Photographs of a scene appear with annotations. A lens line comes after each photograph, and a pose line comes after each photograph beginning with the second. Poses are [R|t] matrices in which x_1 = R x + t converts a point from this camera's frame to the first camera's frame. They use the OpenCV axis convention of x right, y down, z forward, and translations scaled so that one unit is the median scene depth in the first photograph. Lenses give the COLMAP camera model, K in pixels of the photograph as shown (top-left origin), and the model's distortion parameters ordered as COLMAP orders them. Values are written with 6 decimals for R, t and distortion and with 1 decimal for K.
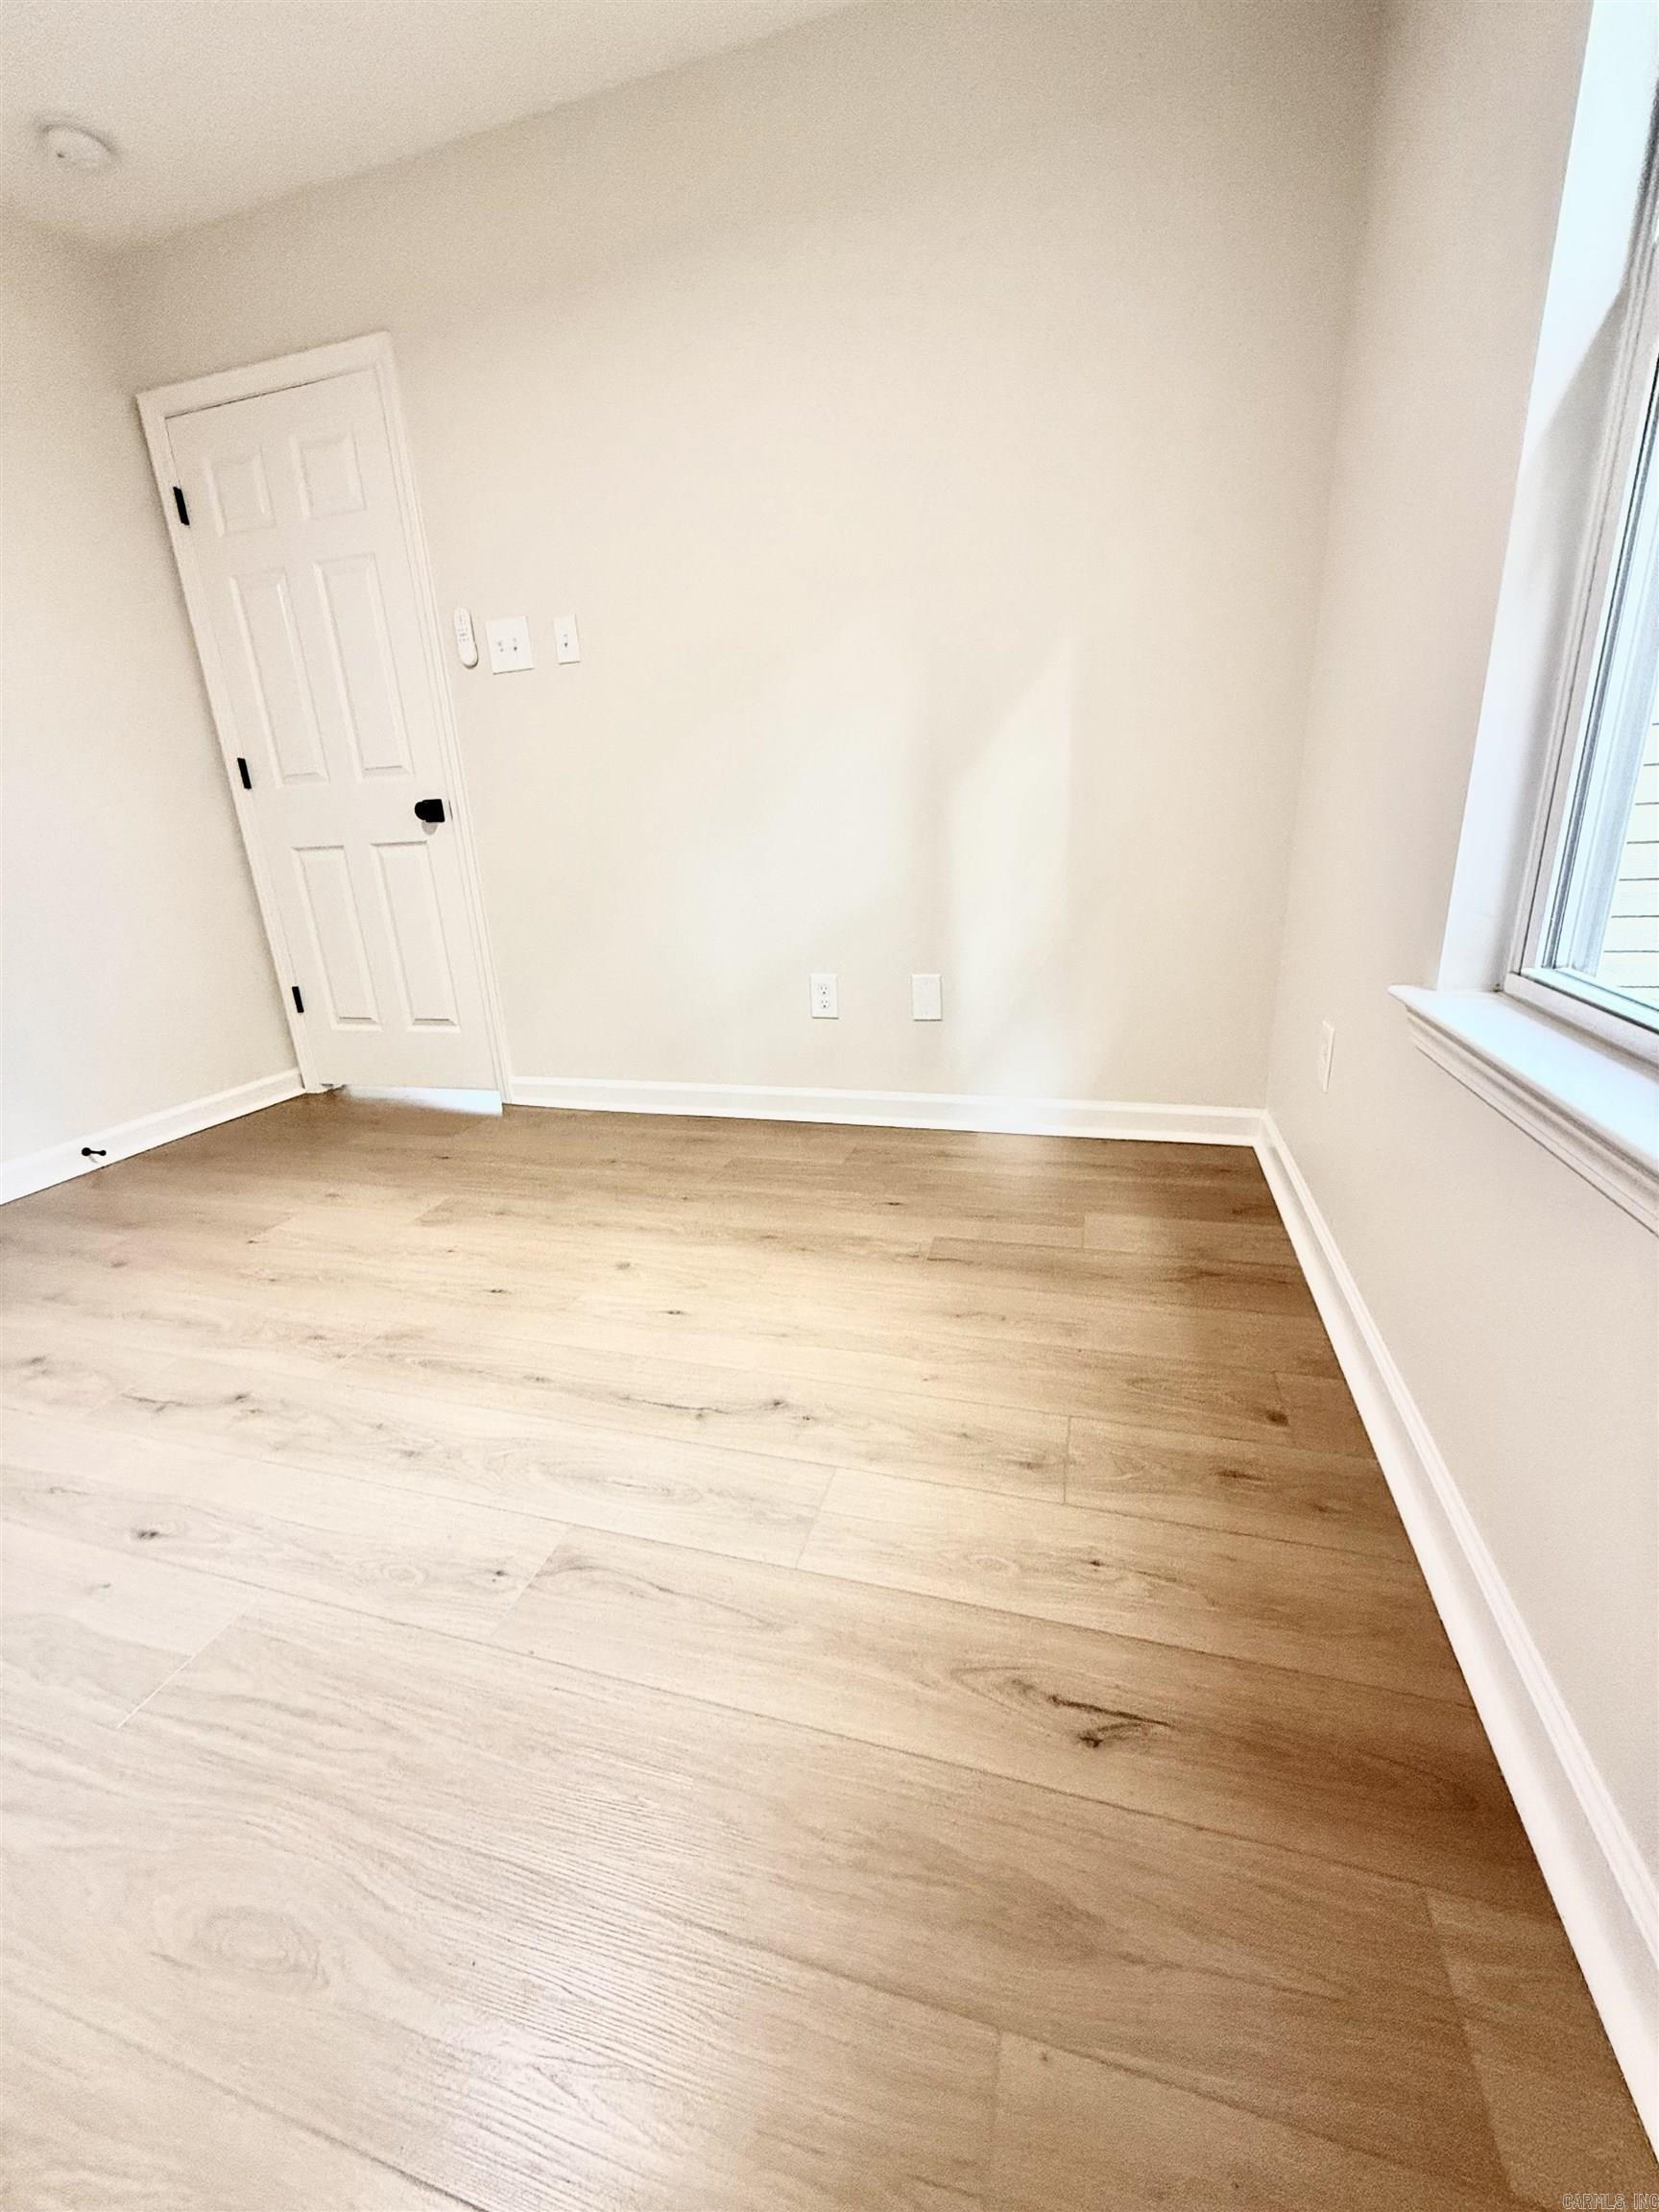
lens RADIAL K [[879.5, 0, 827.7], [0, 879.5, 1097.4], [0, 0, 1]] dist [-0.001156, 0.000733]
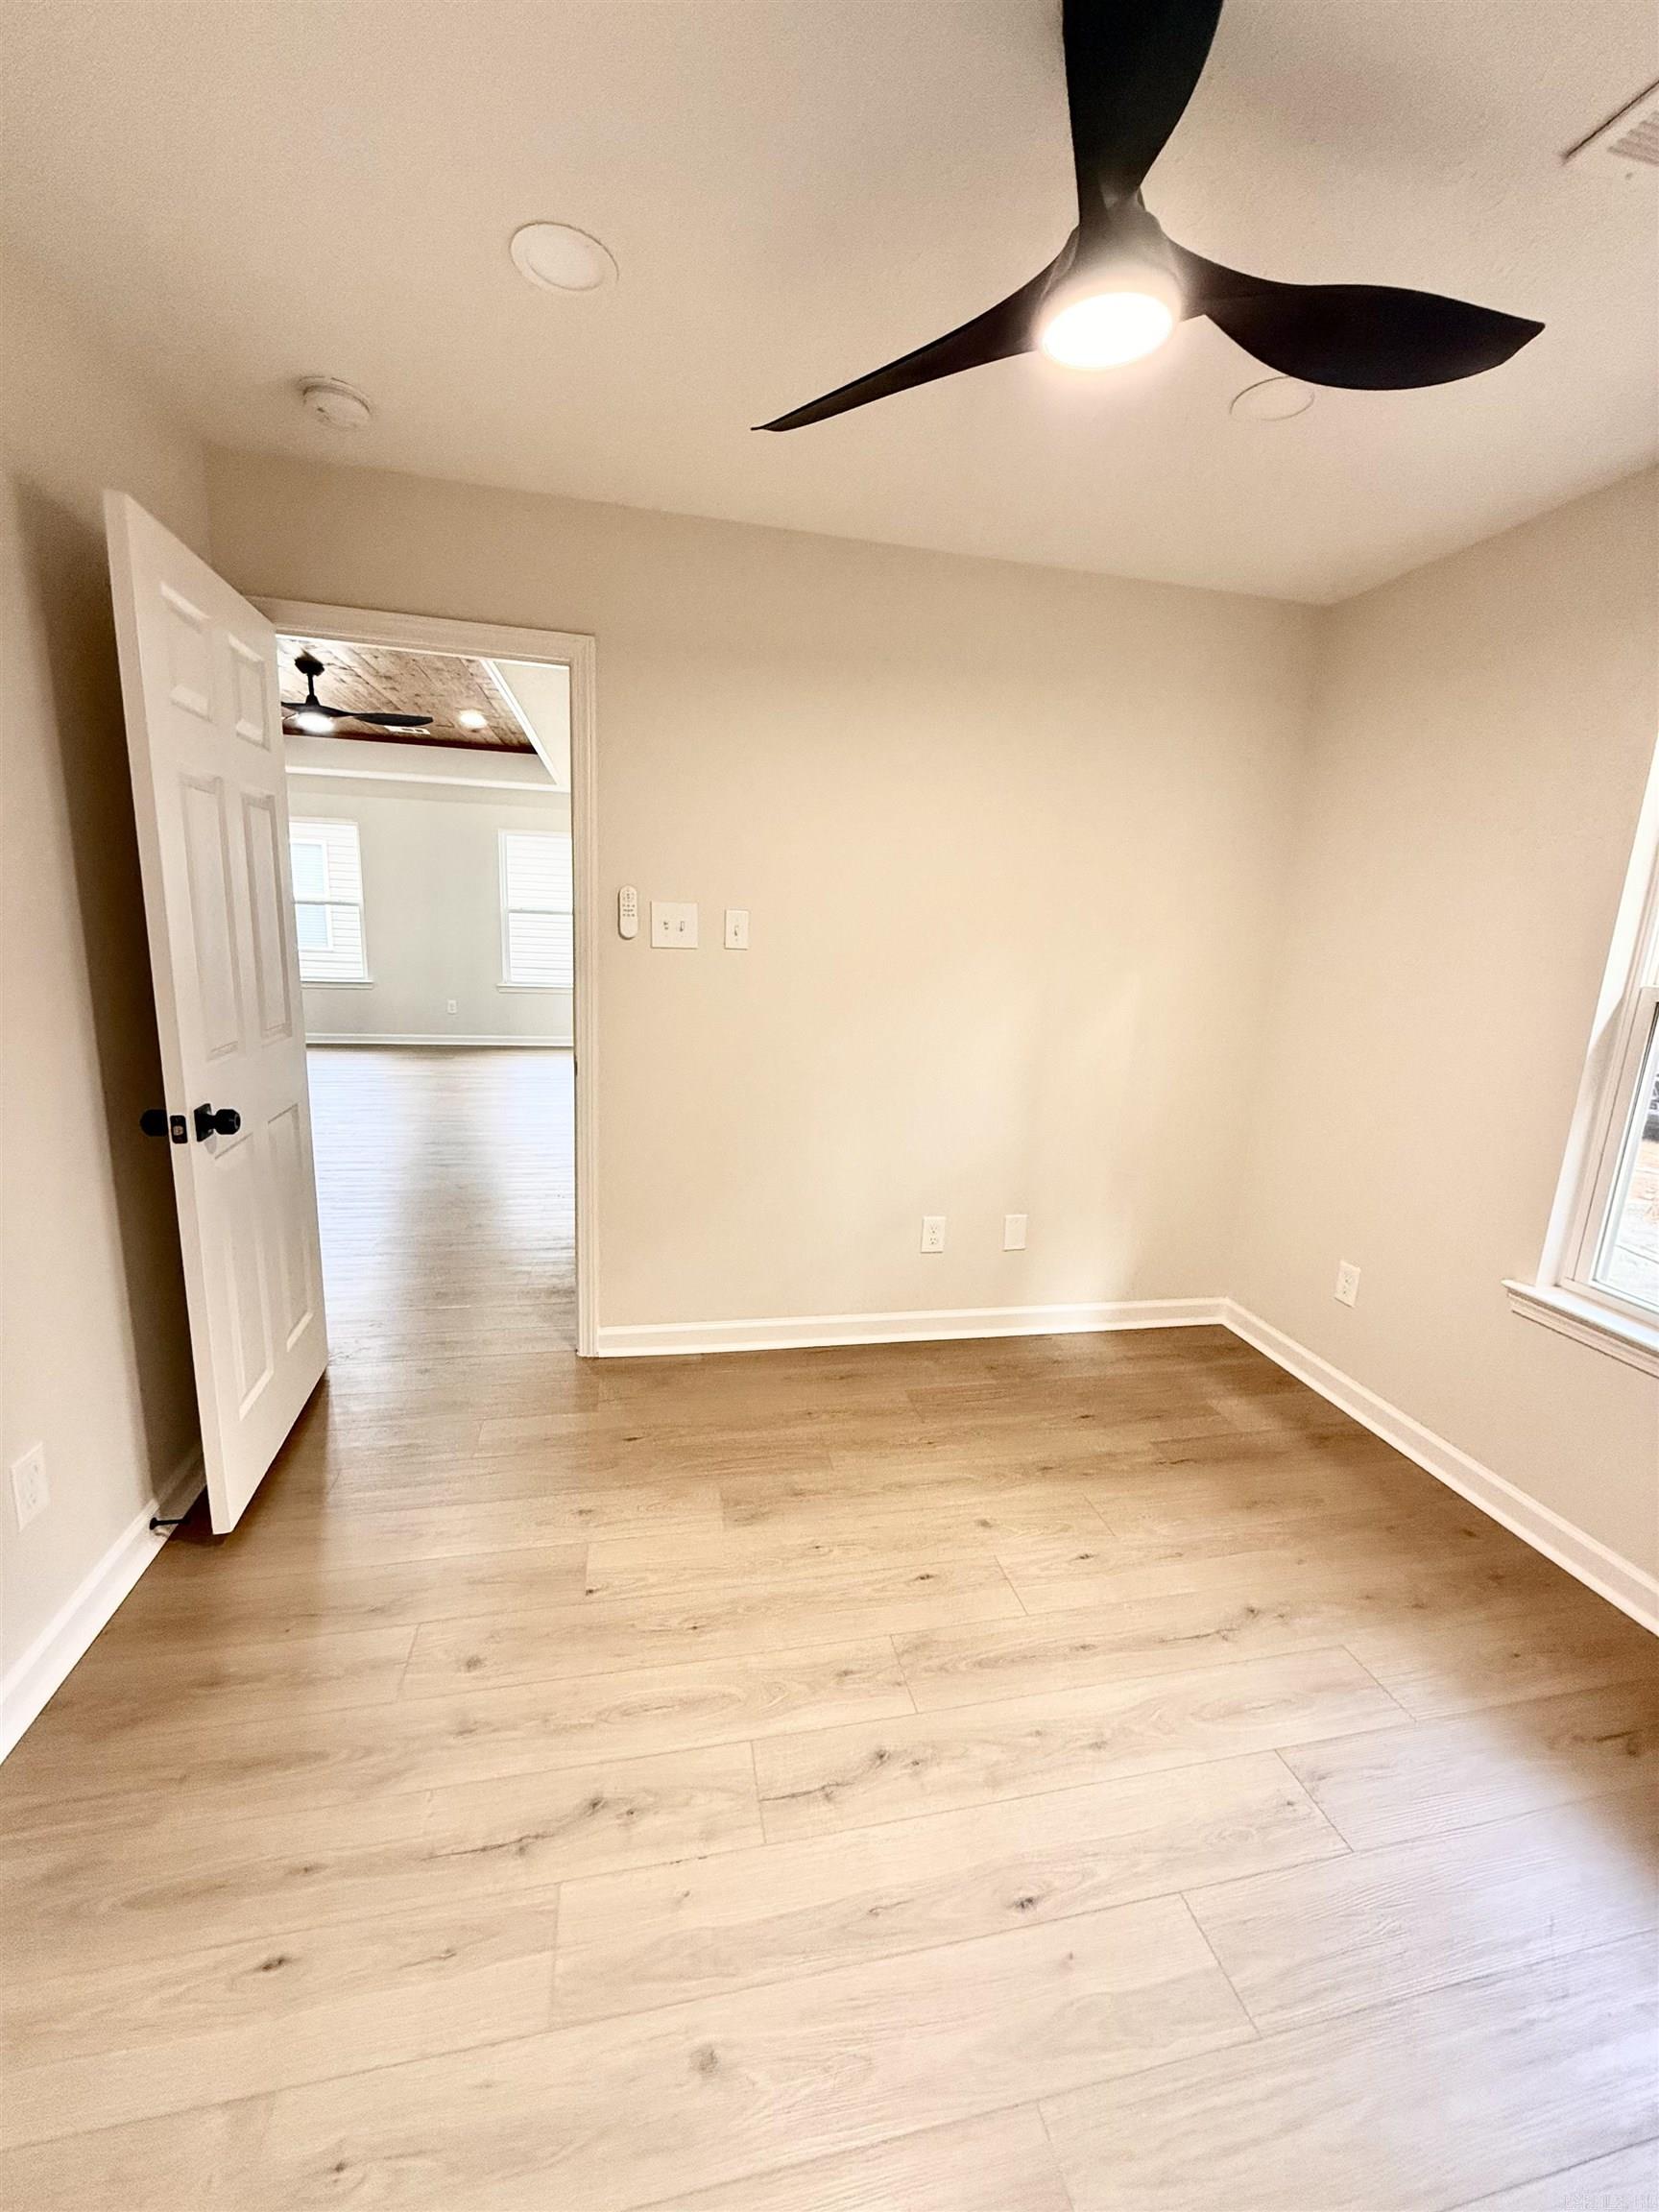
lens RADIAL K [[879.5, 0, 833.8], [0, 879.5, 1091.6], [0, 0, 1]] dist [-0.001156, 0.000733]
pose [[0.868355, -0.002540, 0.495937, -0.876586], [0.059172, 0.993375, -0.098518, -0.245139], [-0.492401, 0.114894, 0.862752, 0.022864]]
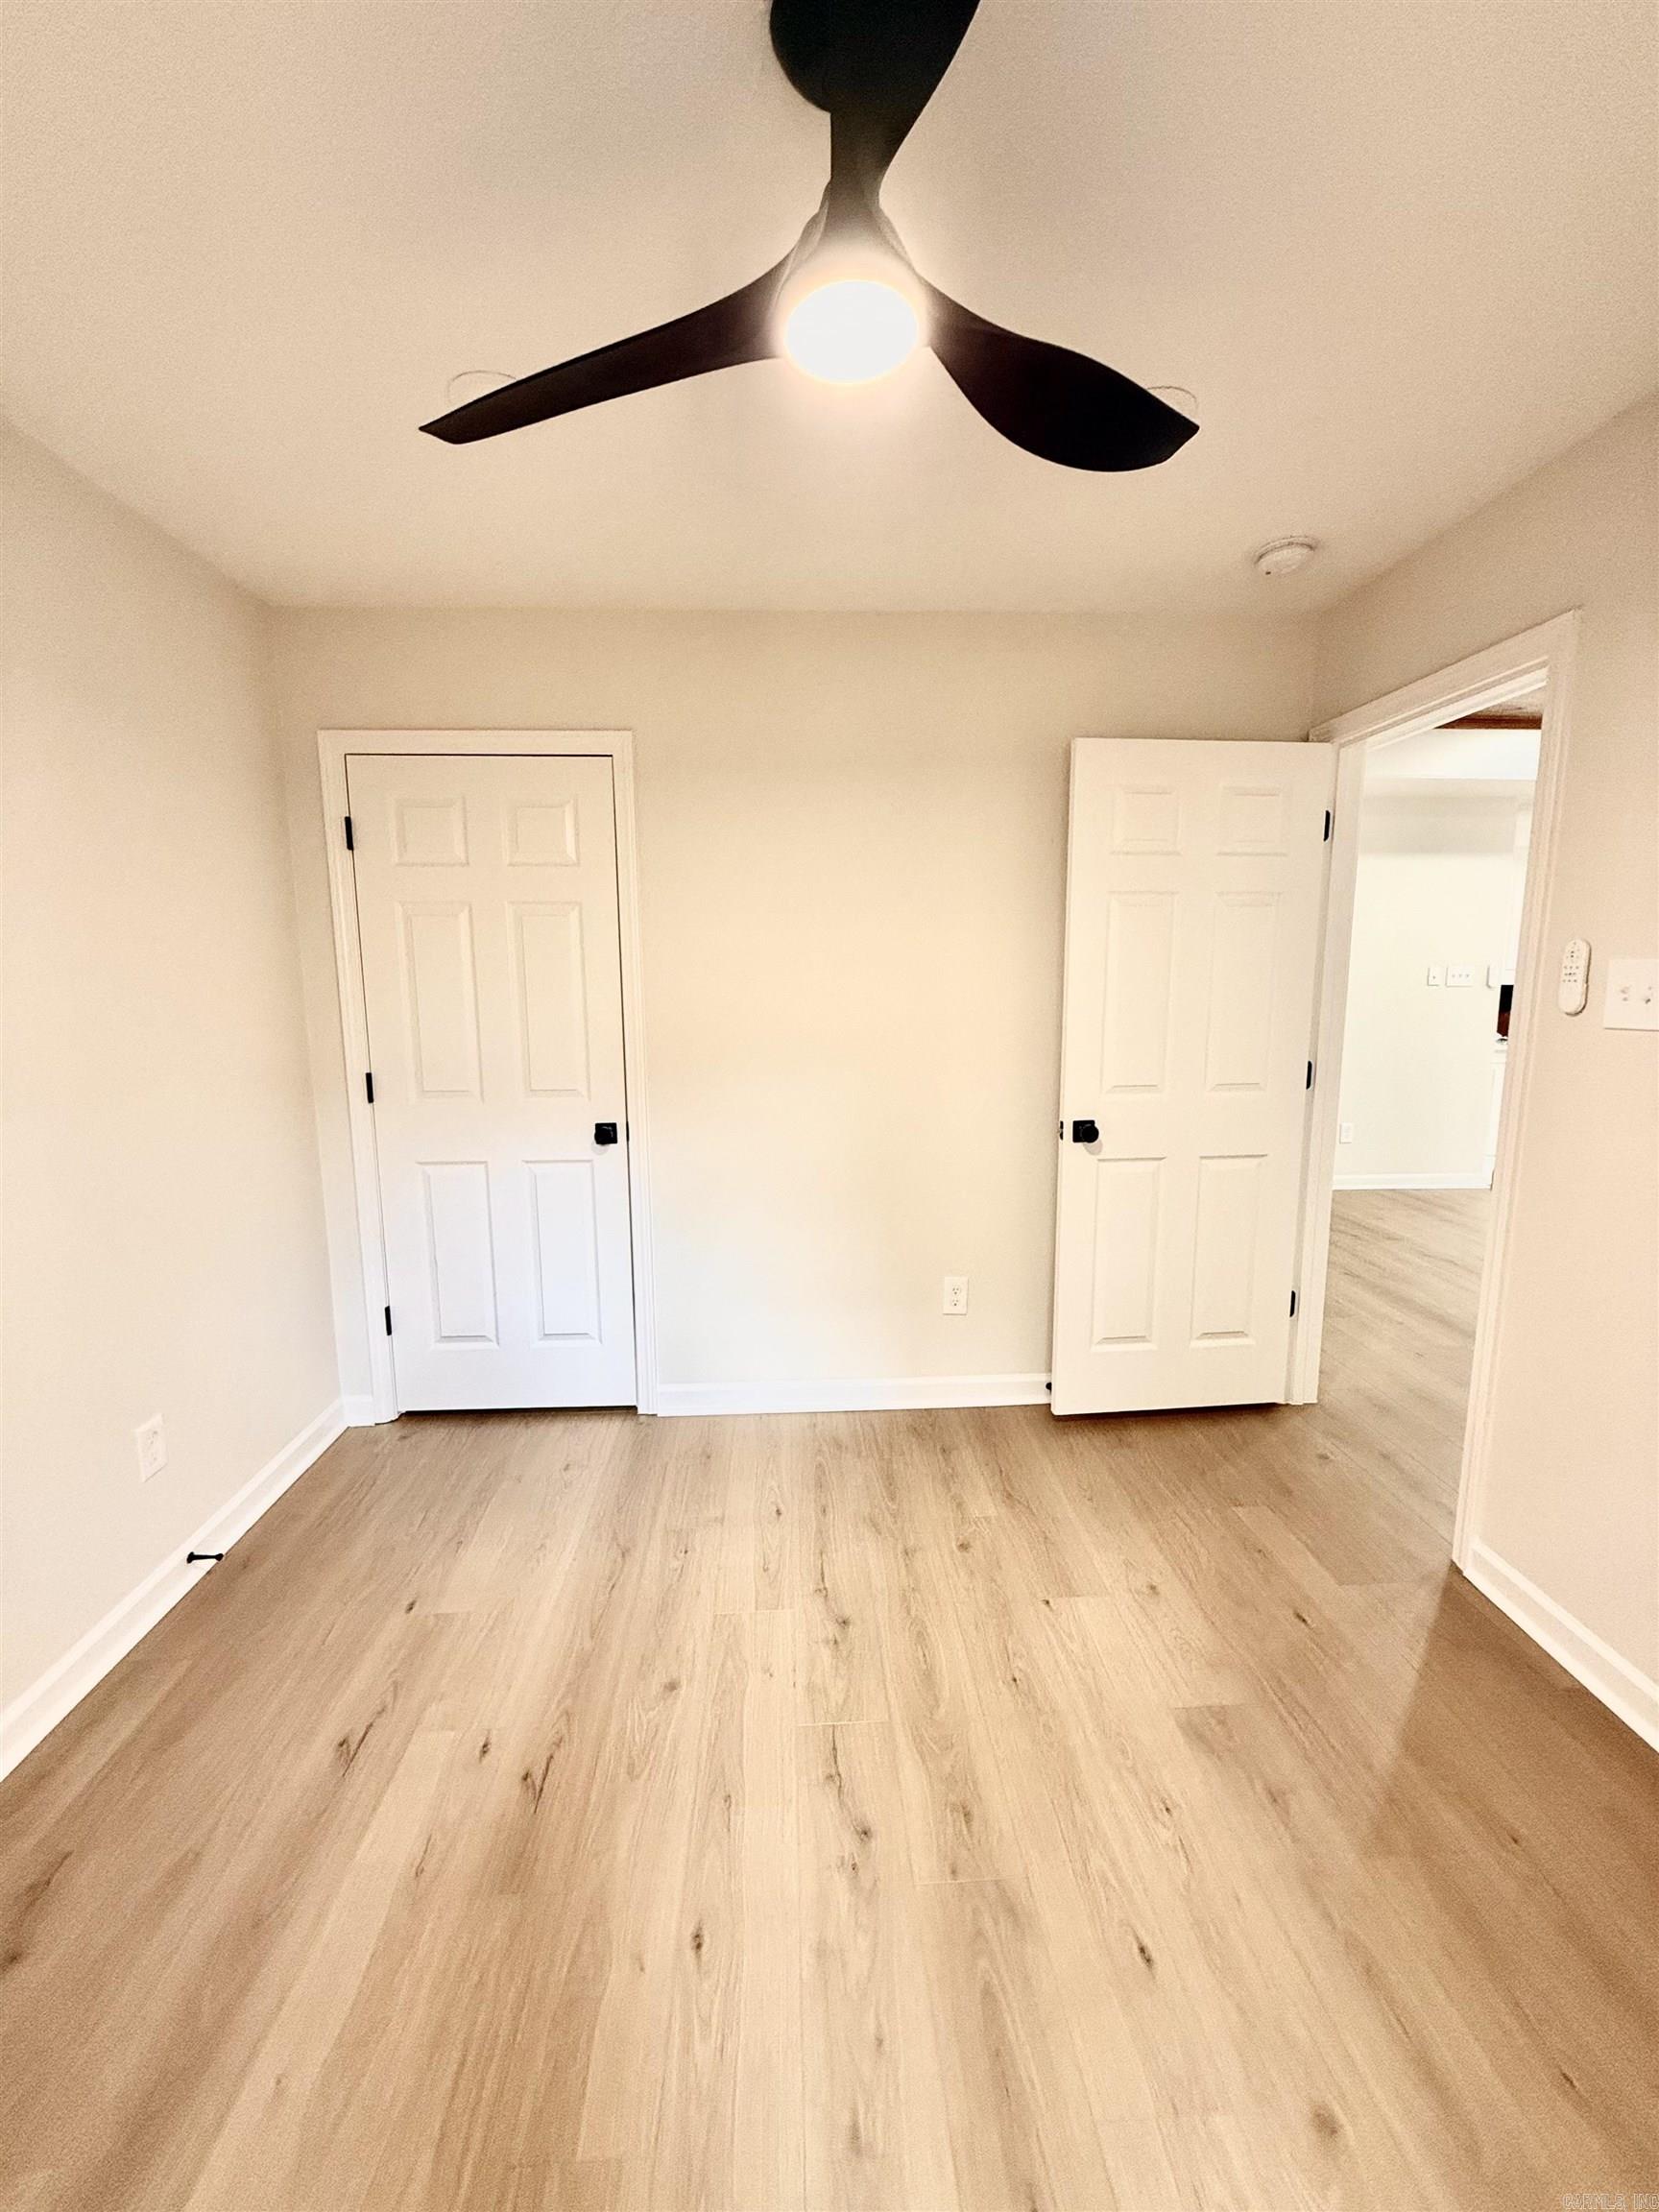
lens RADIAL K [[879.5, 0, 834.1], [0, 879.5, 1097.0], [0, 0, 1]] dist [-0.001156, 0.000733]
pose [[0.340623, 0.179307, -0.922944, 0.072780], [-0.293874, 0.952766, 0.076643, -0.378480], [0.893092, 0.245123, 0.377228, 0.268123]]
